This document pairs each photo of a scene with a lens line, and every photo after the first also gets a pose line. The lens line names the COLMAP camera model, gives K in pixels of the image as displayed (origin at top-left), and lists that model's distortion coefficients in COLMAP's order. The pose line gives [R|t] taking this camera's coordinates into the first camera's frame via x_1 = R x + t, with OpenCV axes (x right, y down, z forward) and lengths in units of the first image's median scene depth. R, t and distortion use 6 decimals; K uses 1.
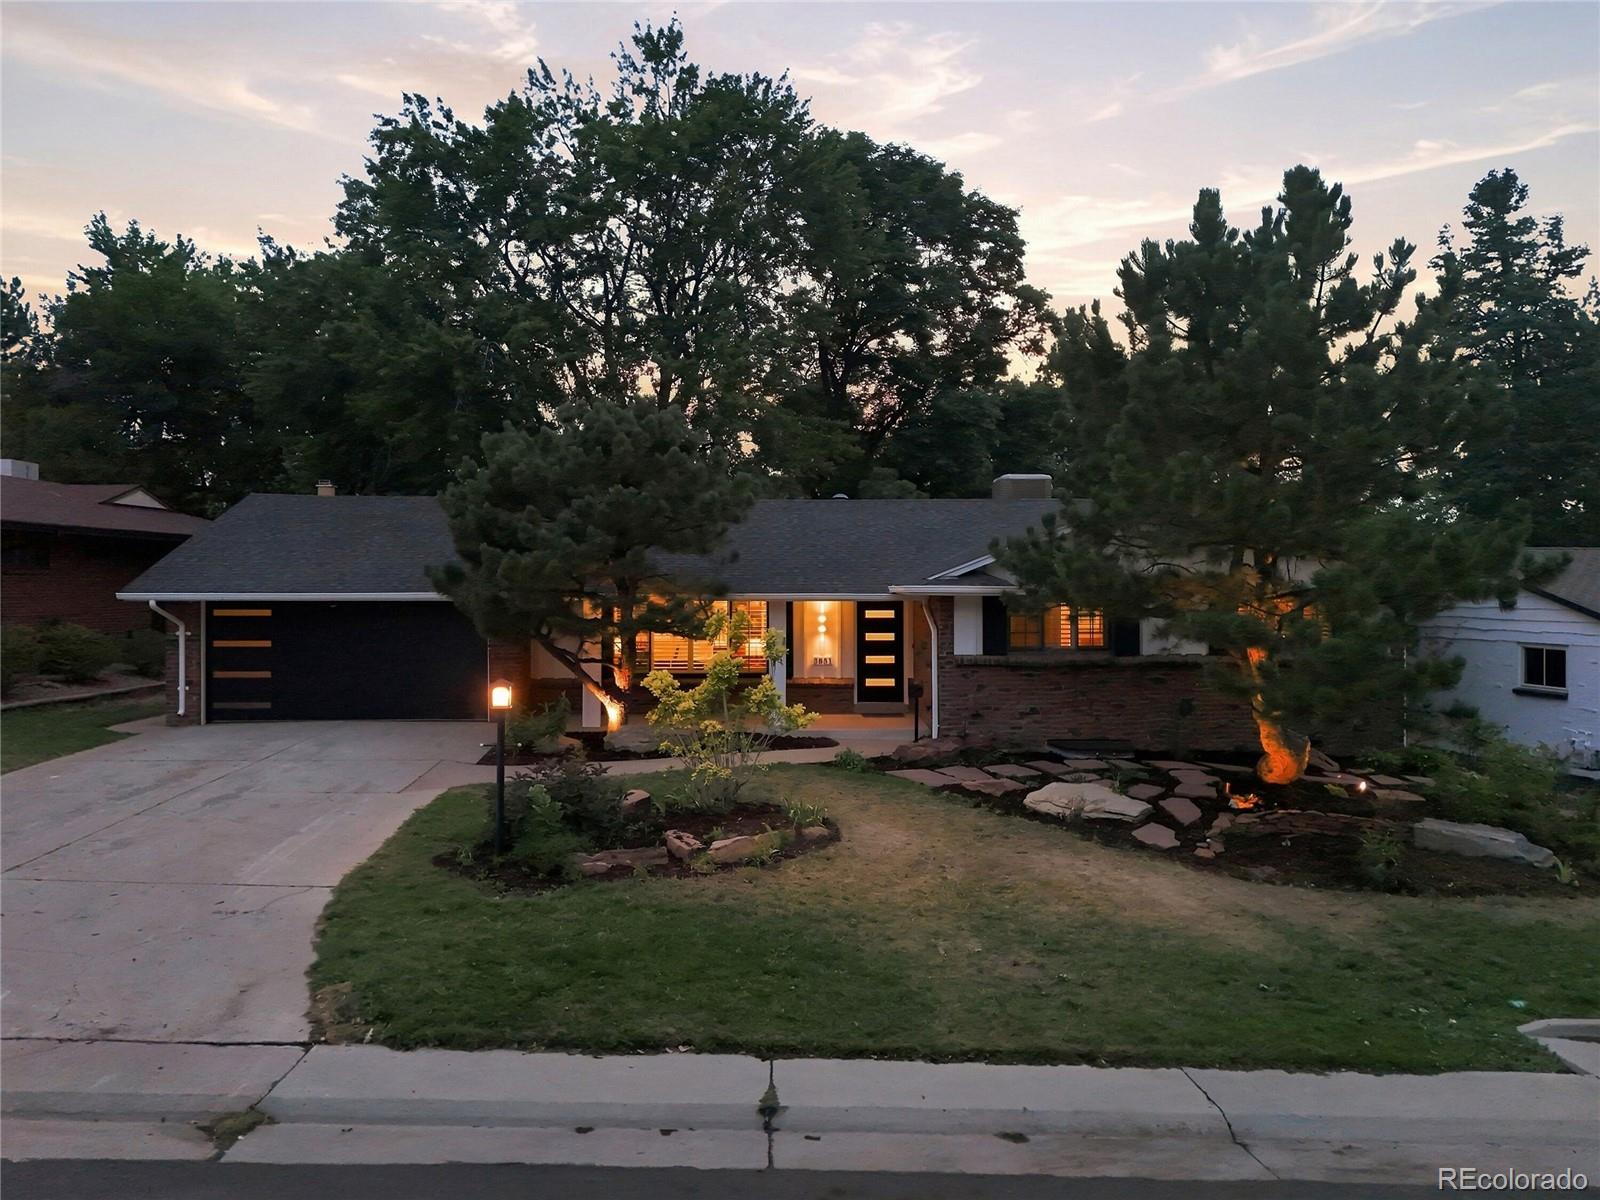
lens RADIAL K [[1201.7, 0, 797.7], [0, 1201.7, 603.2], [0, 0, 1]] dist [0.035917, -0.007156]
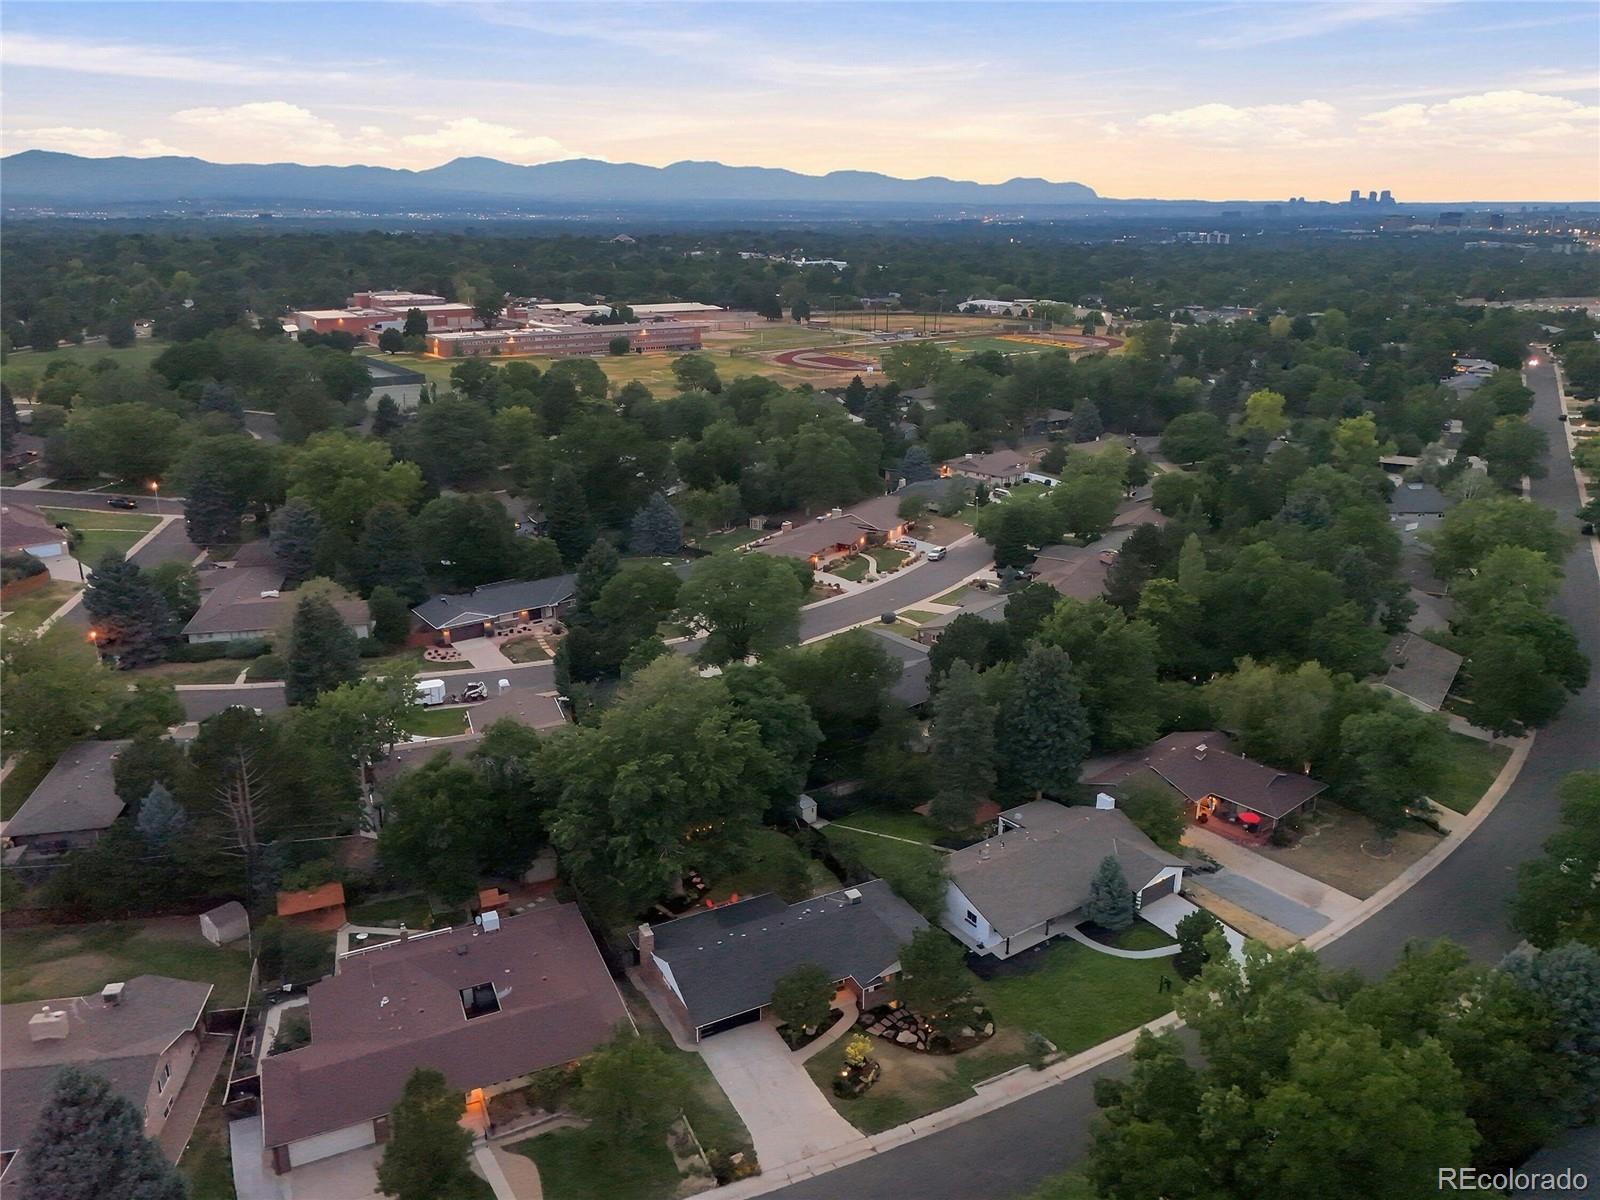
lens RADIAL K [[1201.7, 0, 799.9], [0, 1201.7, 594.7], [0, 0, 1]] dist [0.035917, -0.007156]
pose [[0.909286, -0.134155, 0.393955, -1.767638], [0.014310, 0.956138, 0.292567, -2.837443], [-0.415925, -0.260389, 0.871323, -2.601699]]
